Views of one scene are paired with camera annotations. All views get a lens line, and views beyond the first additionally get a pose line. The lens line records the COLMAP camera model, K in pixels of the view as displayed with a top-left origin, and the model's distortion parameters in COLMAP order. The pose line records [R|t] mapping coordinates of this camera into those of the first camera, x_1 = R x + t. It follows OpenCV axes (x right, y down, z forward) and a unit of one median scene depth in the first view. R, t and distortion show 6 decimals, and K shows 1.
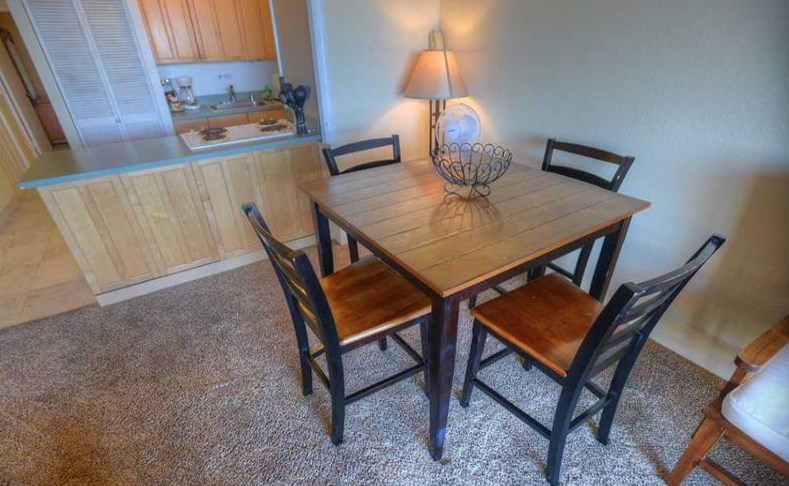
lens RADIAL K [[427.1, 0, 344.9], [0, 427.1, 241.8], [0, 0, 1]] dist [-0.033054, 0.000485]
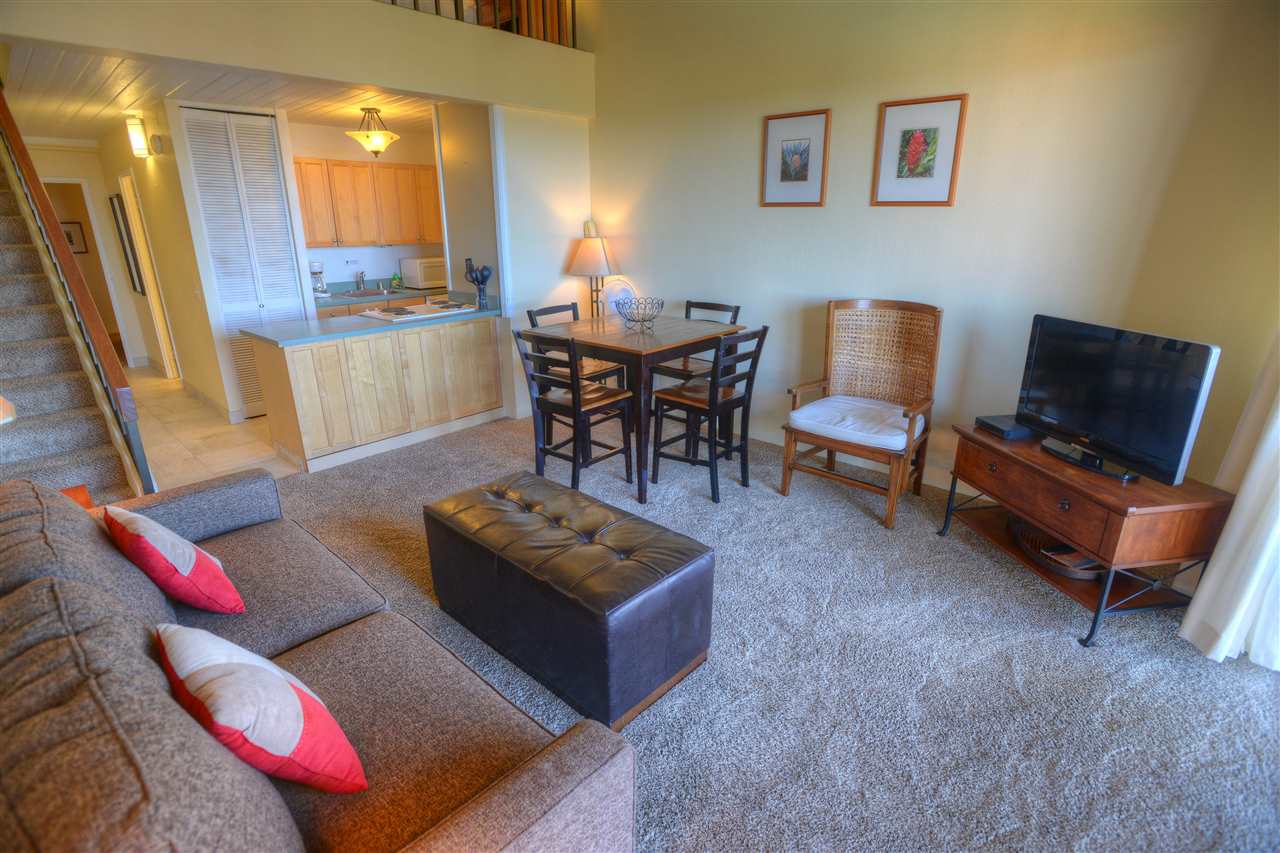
lens RADIAL K [[638.9, 0, 632.4], [0, 638.9, 429.7], [0, 0, 1]] dist [-0.001226, -0.000472]
pose [[0.946084, -0.086422, 0.312180, -0.284926], [0.124969, 0.986522, -0.105626, 0.285863], [-0.298844, 0.138944, 0.944133, -0.654525]]
